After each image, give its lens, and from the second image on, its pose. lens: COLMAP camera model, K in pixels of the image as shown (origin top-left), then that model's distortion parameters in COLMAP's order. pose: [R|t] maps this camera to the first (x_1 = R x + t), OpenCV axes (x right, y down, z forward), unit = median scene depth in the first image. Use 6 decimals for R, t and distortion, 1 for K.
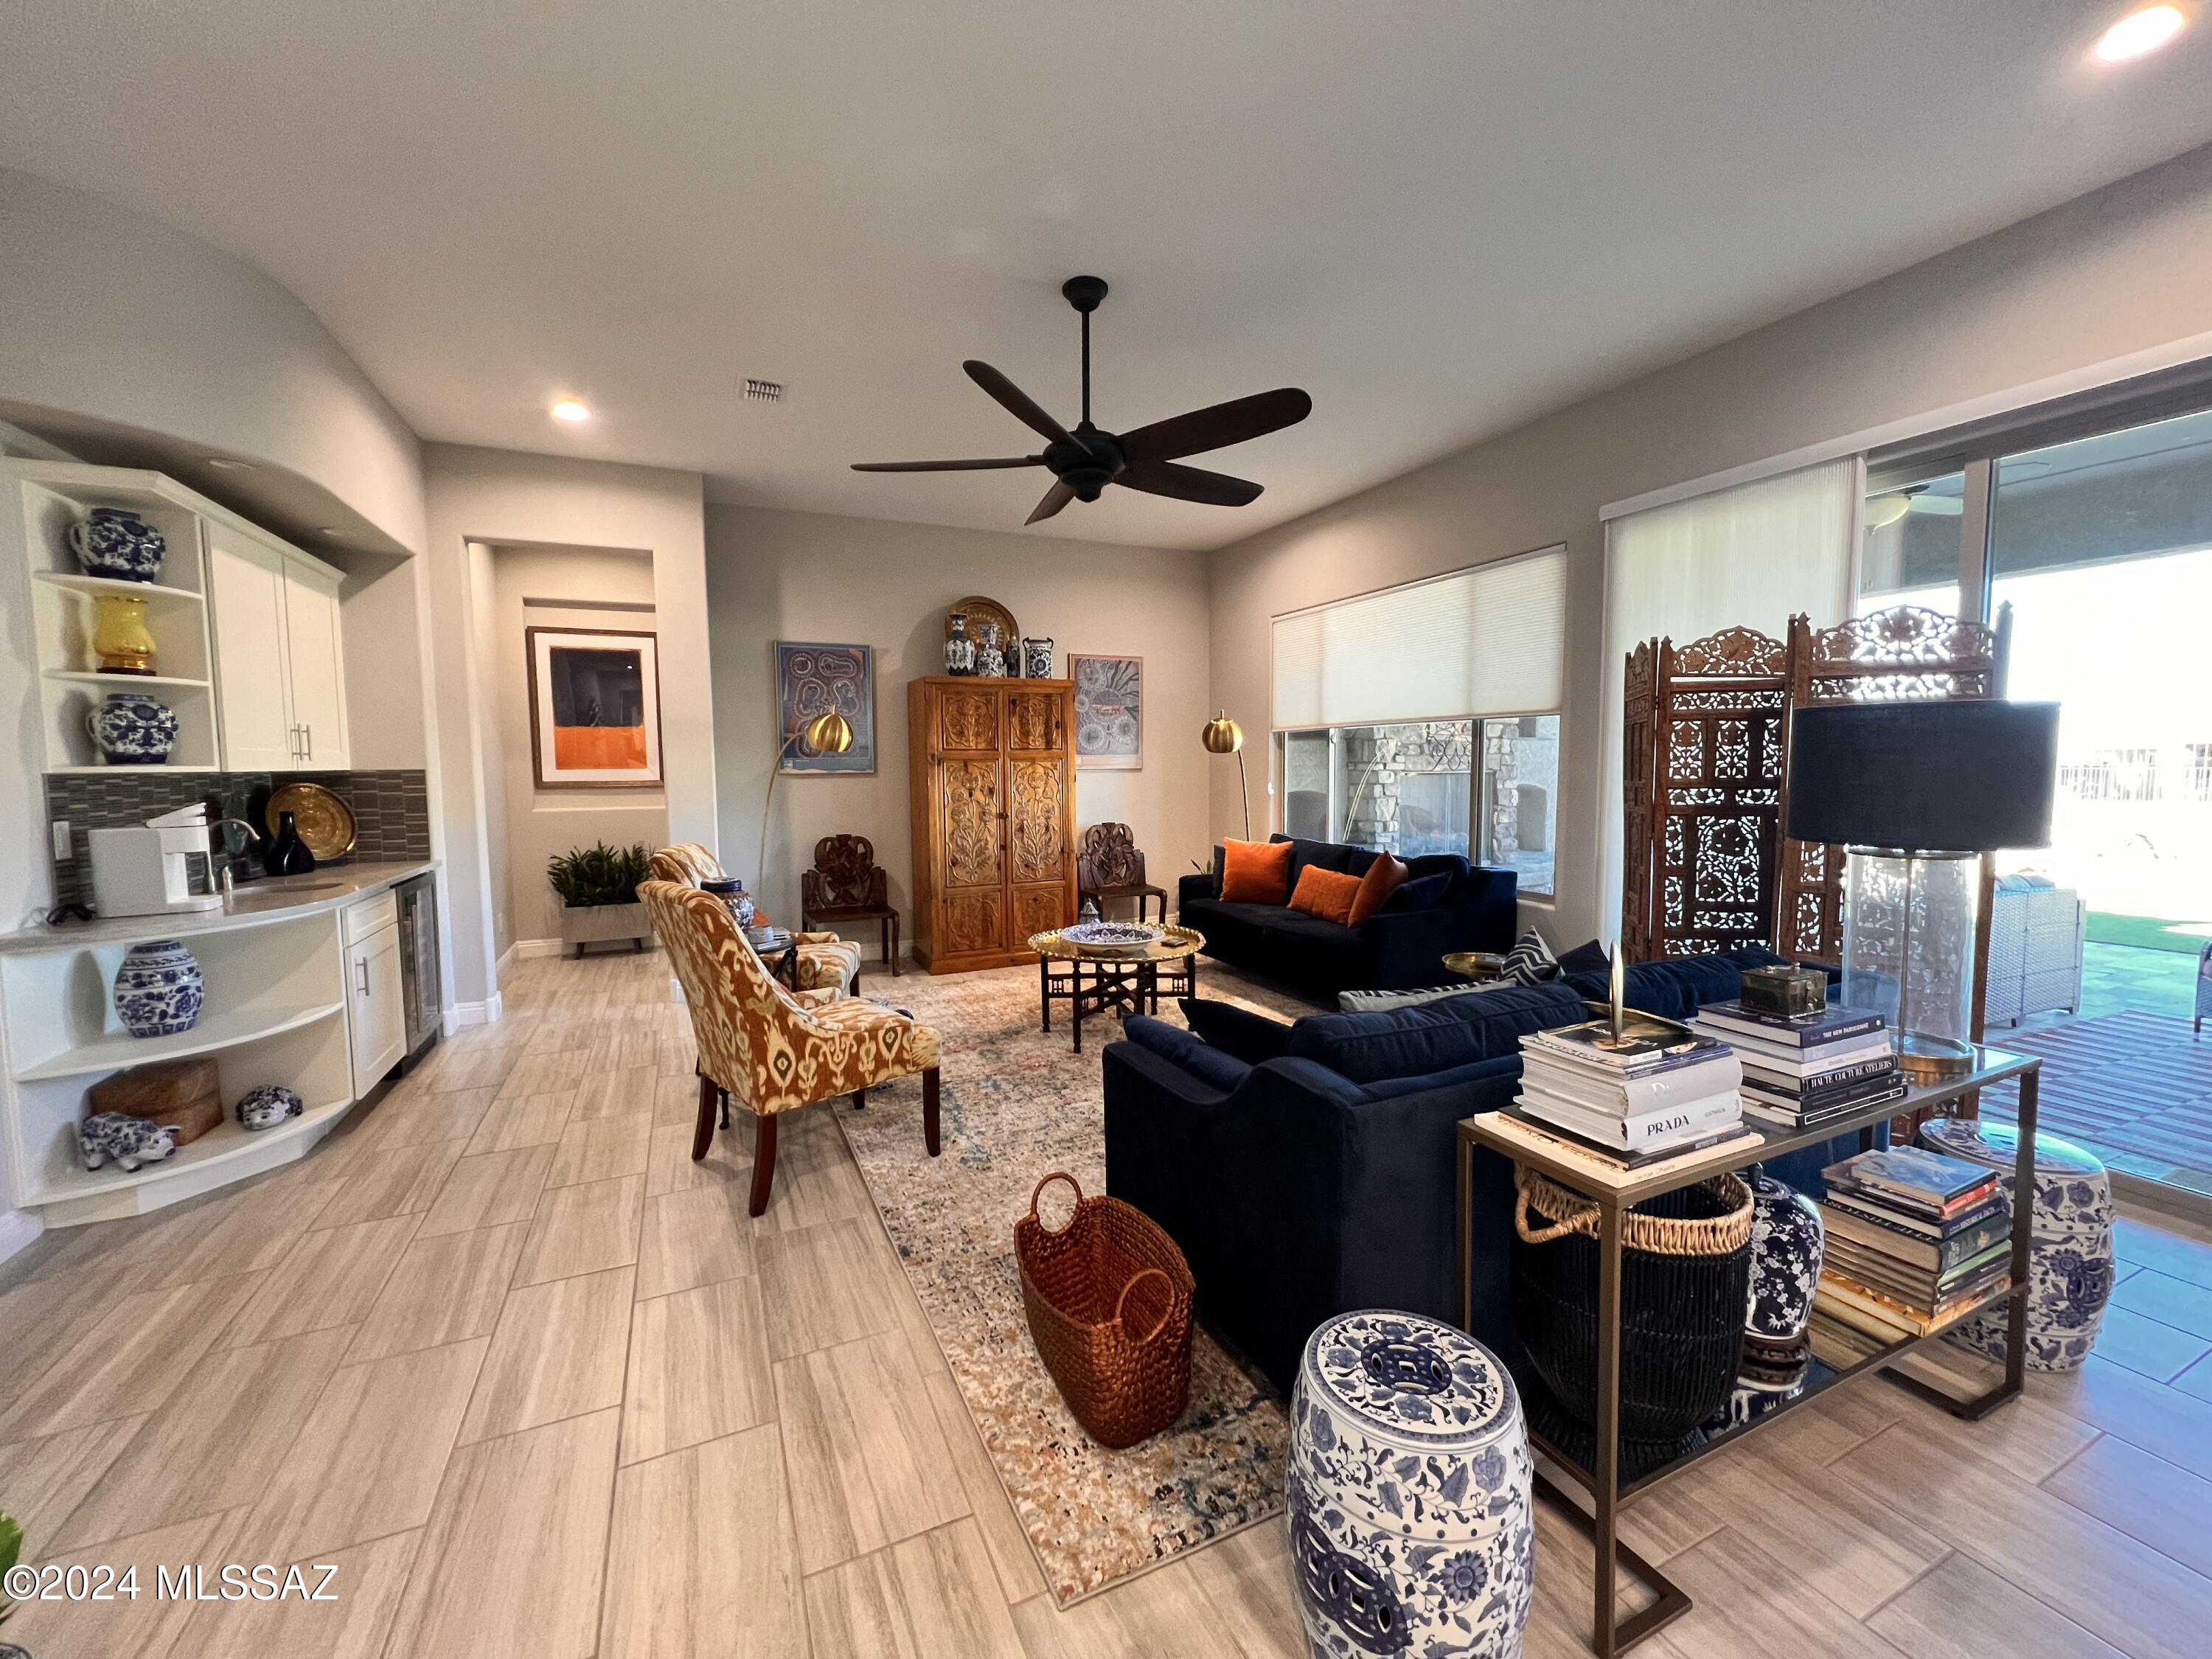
lens RADIAL K [[887.5, 0, 1102.7], [0, 887.5, 828.6], [0, 0, 1]] dist [-0.005438, 0.001385]
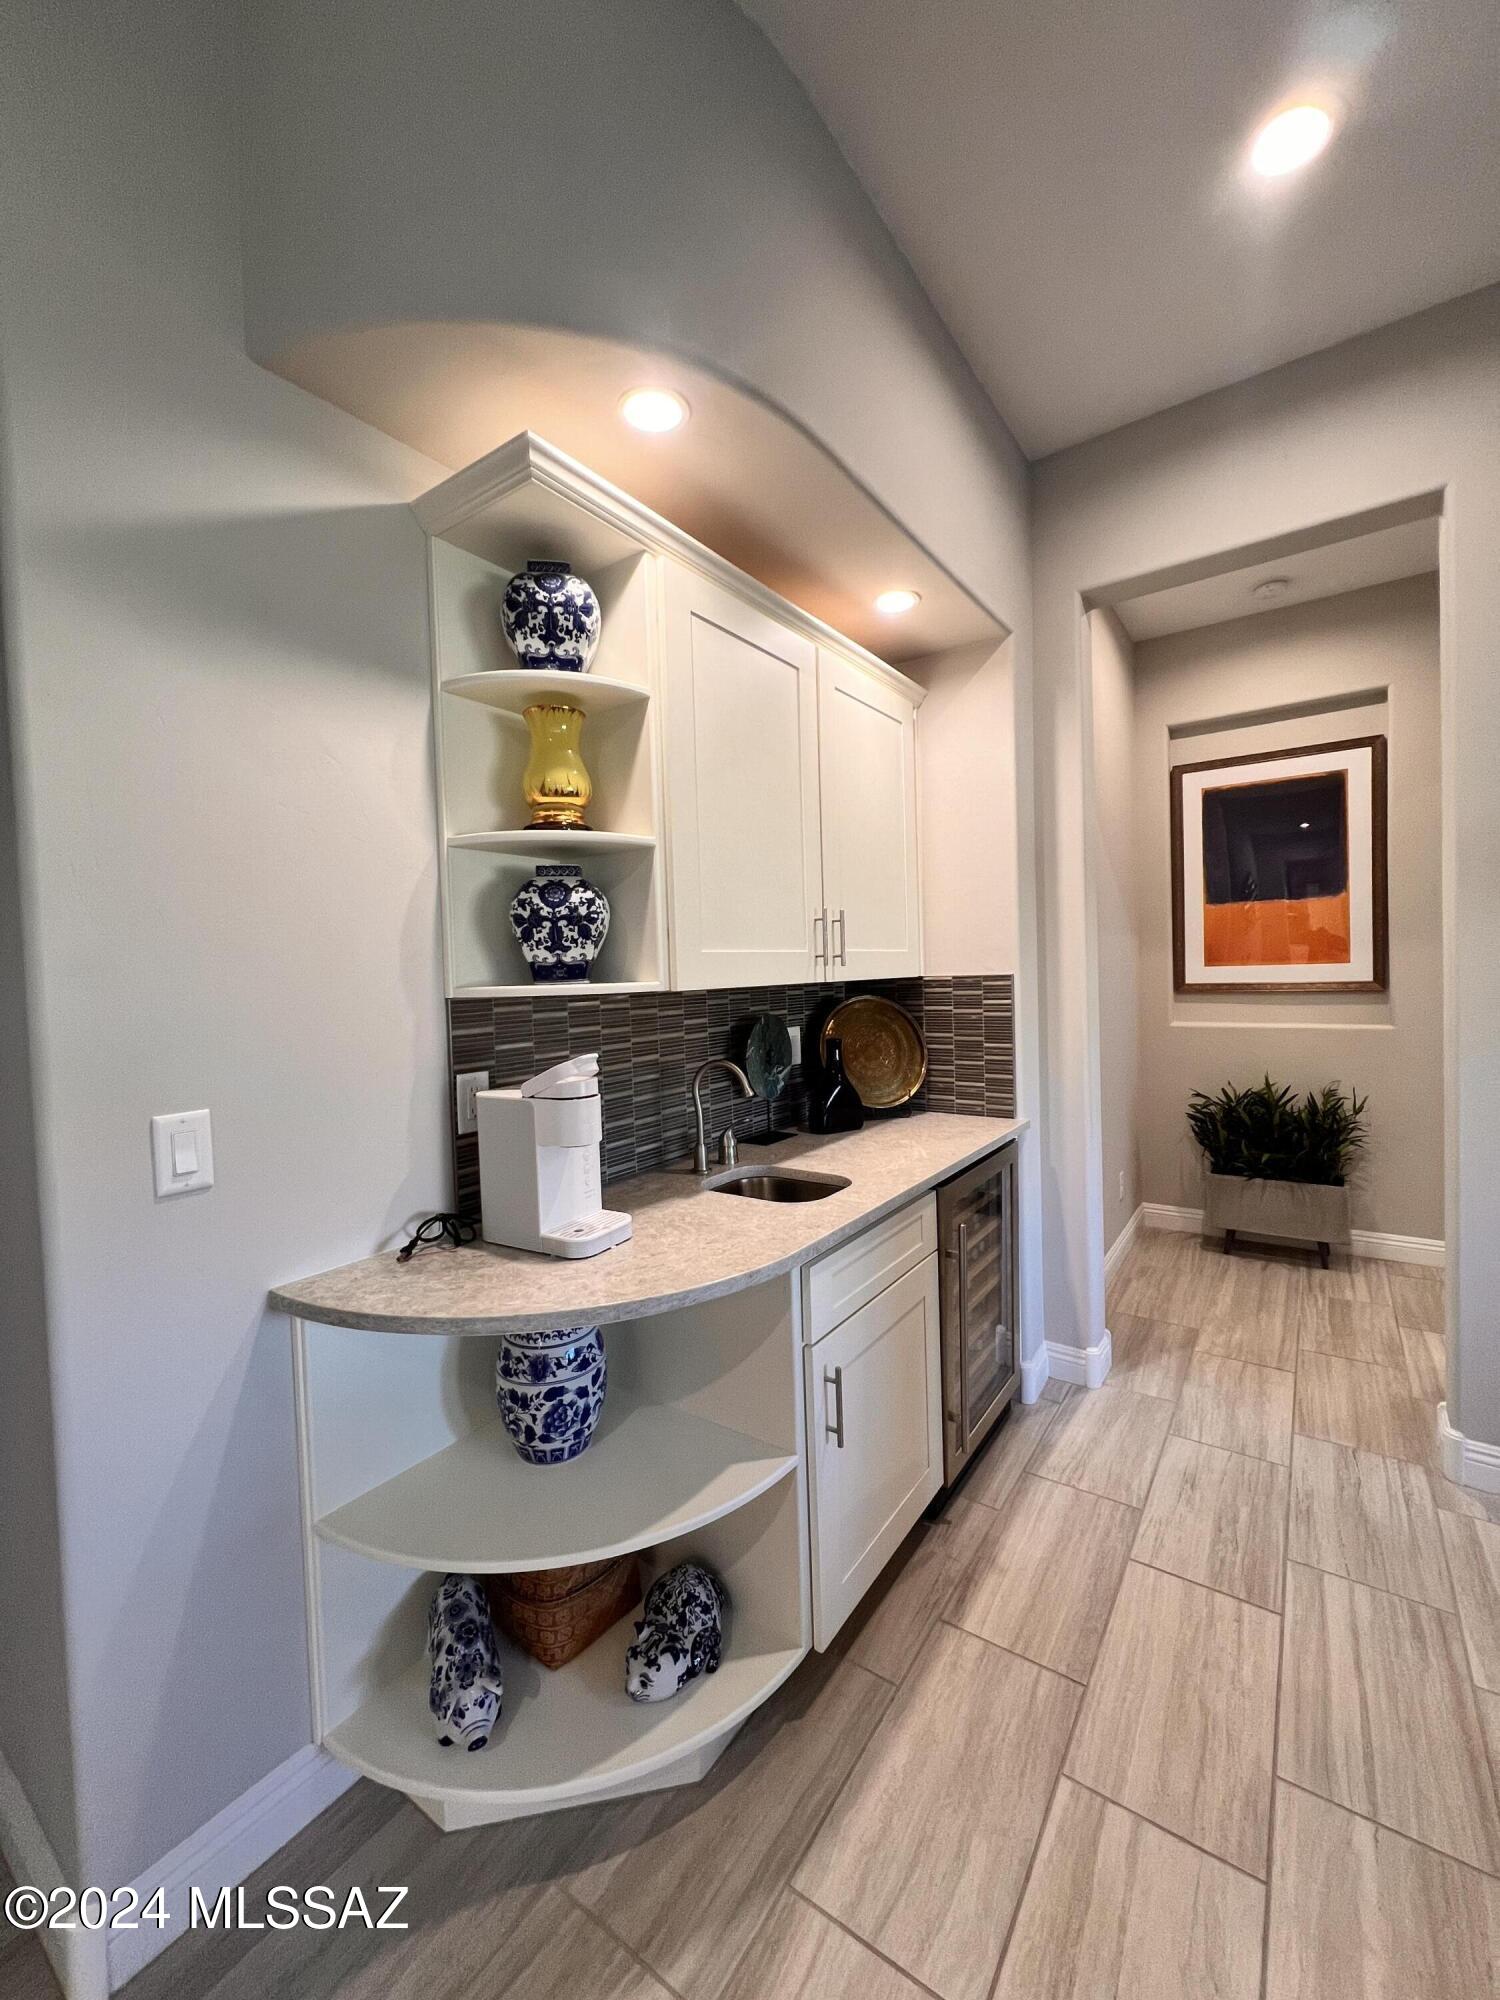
lens RADIAL K [[802.5, 0, 754.4], [0, 802.5, 997.4], [0, 0, 1]] dist [-0.005438, 0.001385]
pose [[0.499150, 0.020369, -0.866276, -0.387488], [-0.036523, 0.999330, 0.002453, -0.047831], [0.865746, 0.030415, 0.499559, 0.594328]]
